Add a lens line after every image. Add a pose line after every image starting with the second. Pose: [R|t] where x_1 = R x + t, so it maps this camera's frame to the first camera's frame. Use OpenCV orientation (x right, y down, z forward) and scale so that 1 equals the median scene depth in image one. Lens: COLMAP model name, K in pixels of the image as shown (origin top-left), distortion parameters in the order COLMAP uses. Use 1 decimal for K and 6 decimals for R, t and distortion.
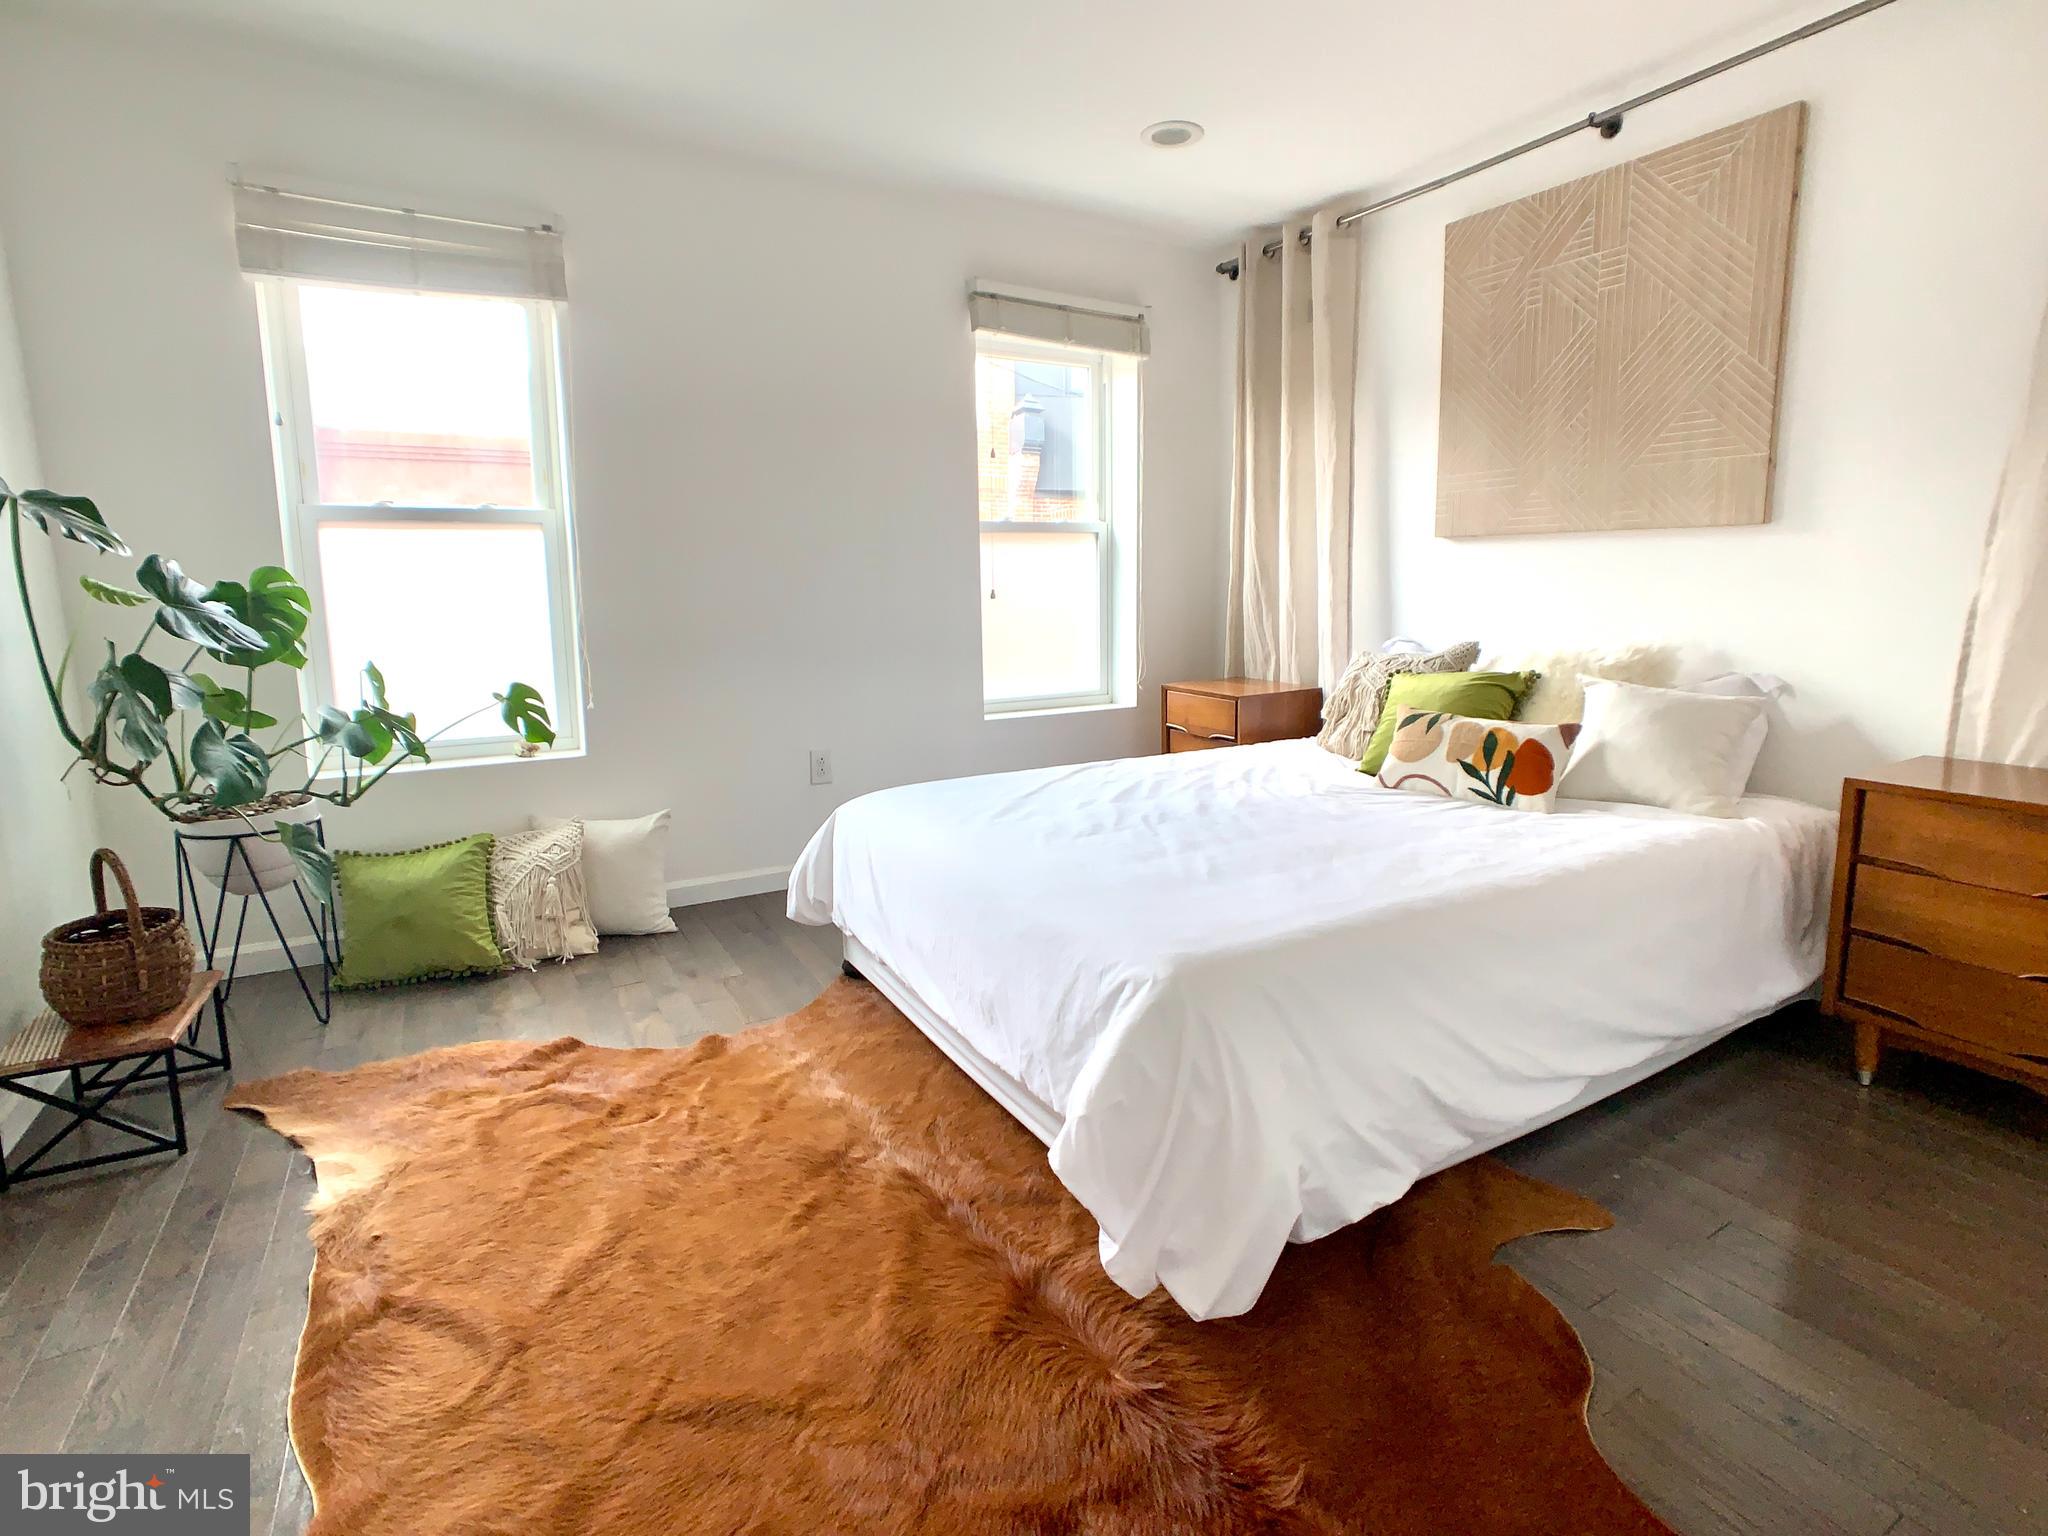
lens RADIAL K [[1009.3, 0, 1035.5], [0, 1009.3, 729.9], [0, 0, 1]] dist [-0.001664, -0.000598]
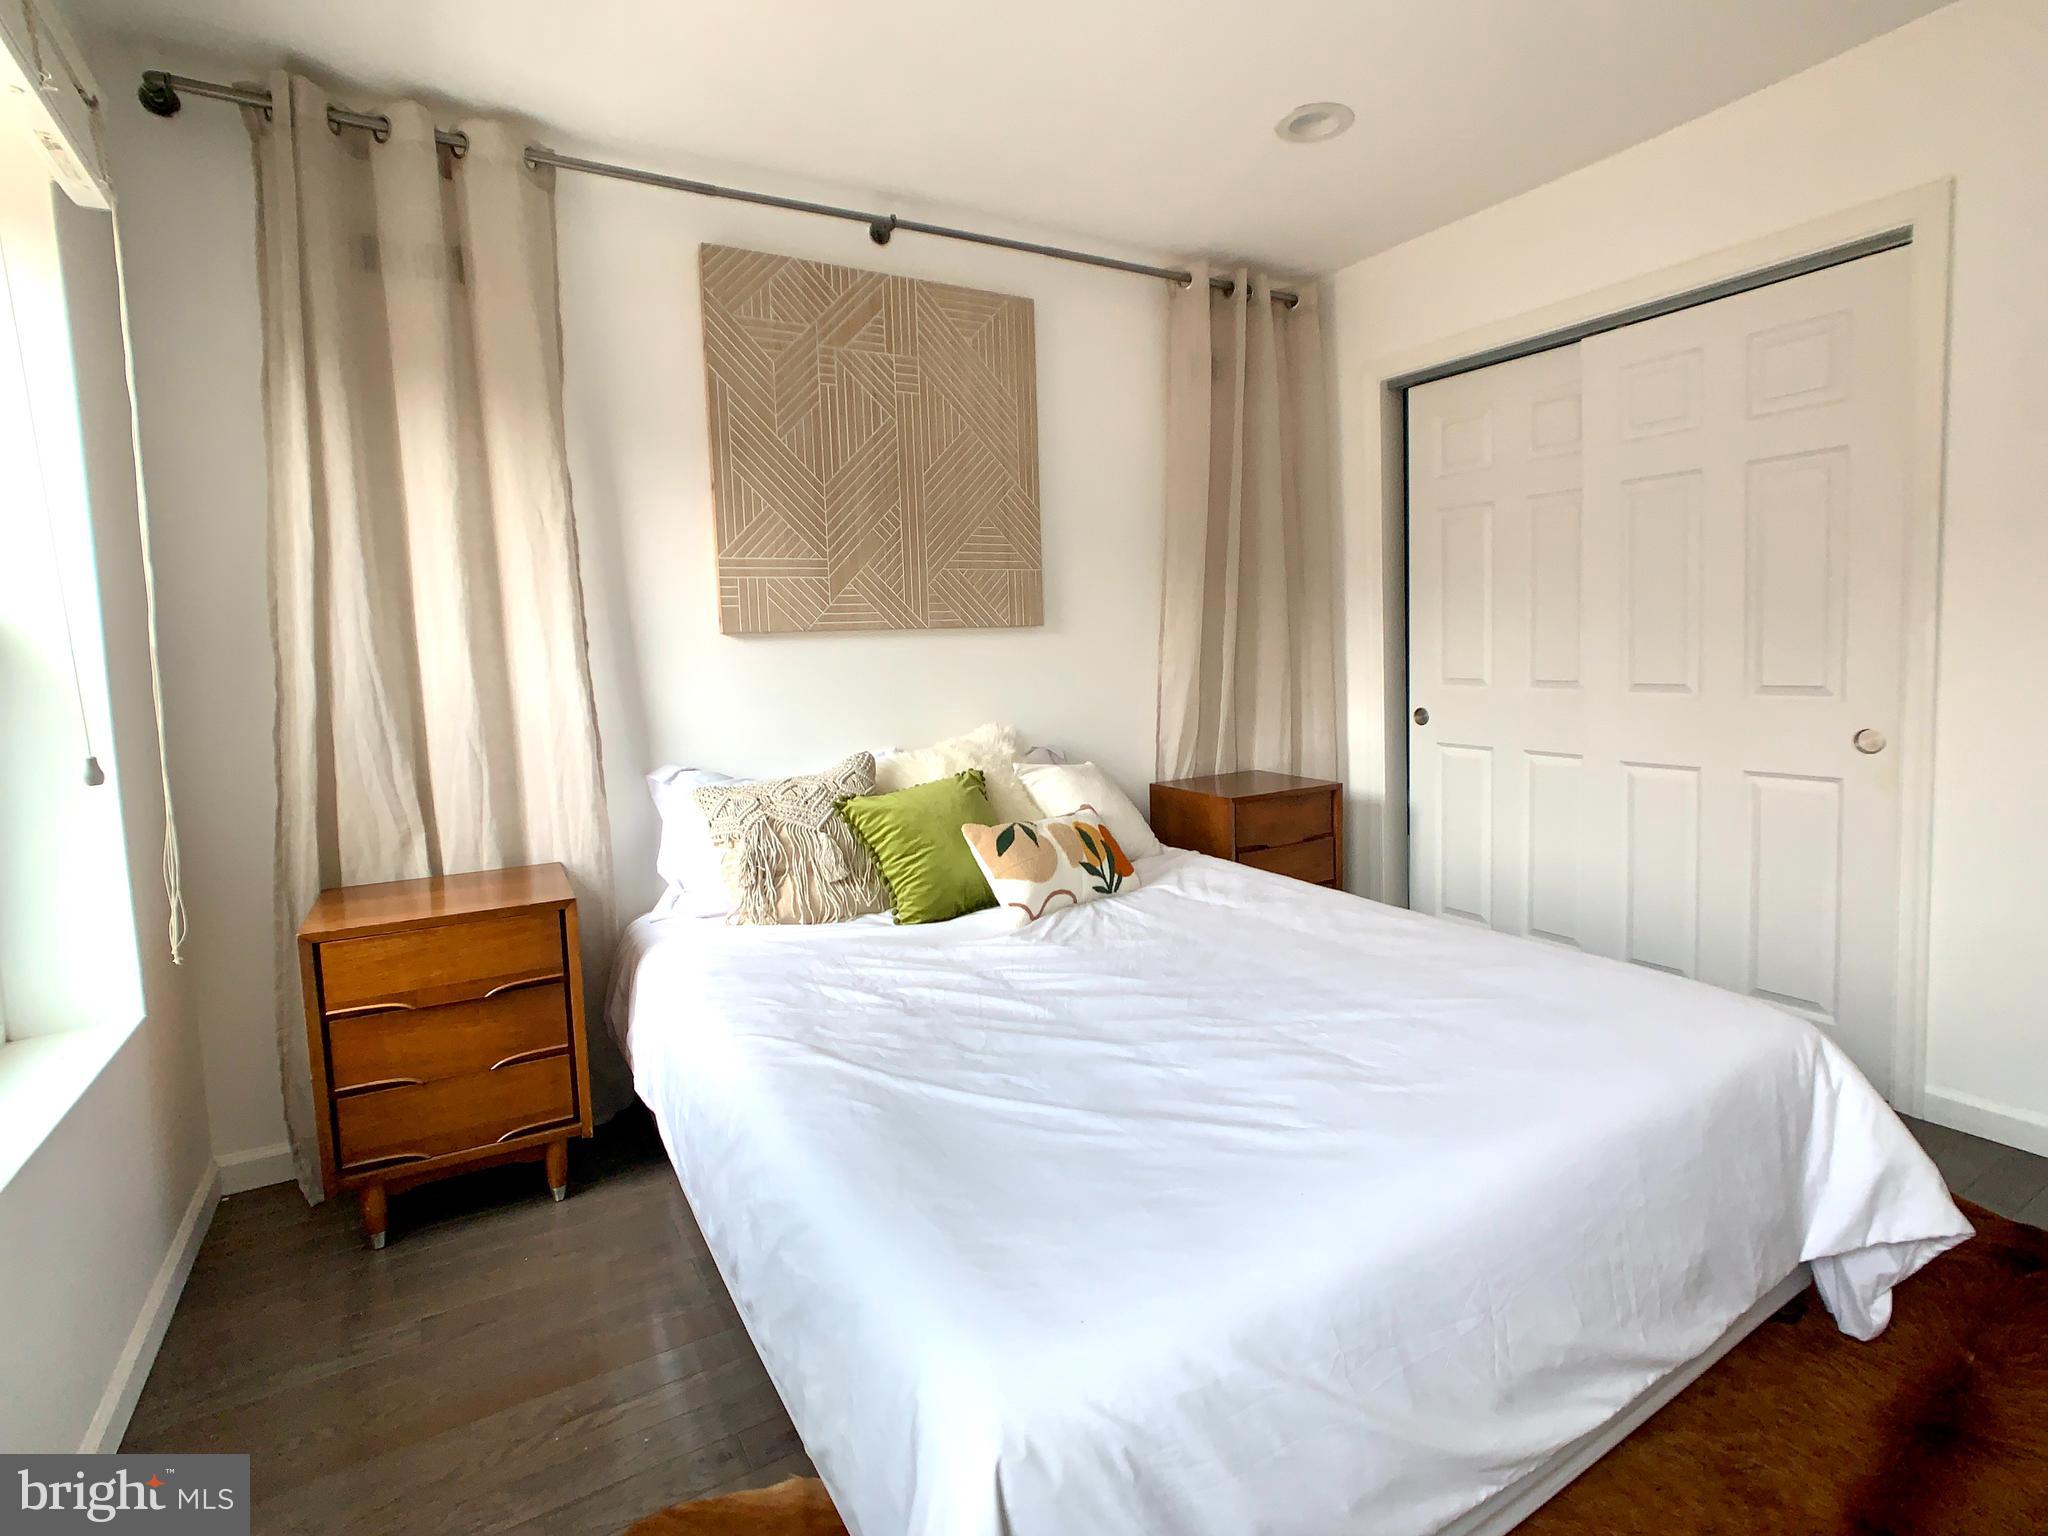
lens RADIAL K [[1009.3, 0, 1035.5], [0, 1009.3, 729.9], [0, 0, 1]] dist [-0.001664, -0.000598]
pose [[-0.002563, -0.063789, 0.997960, -0.463902], [0.189656, 0.979820, 0.063116, -0.143301], [-0.981847, 0.189430, 0.009587, 0.916050]]
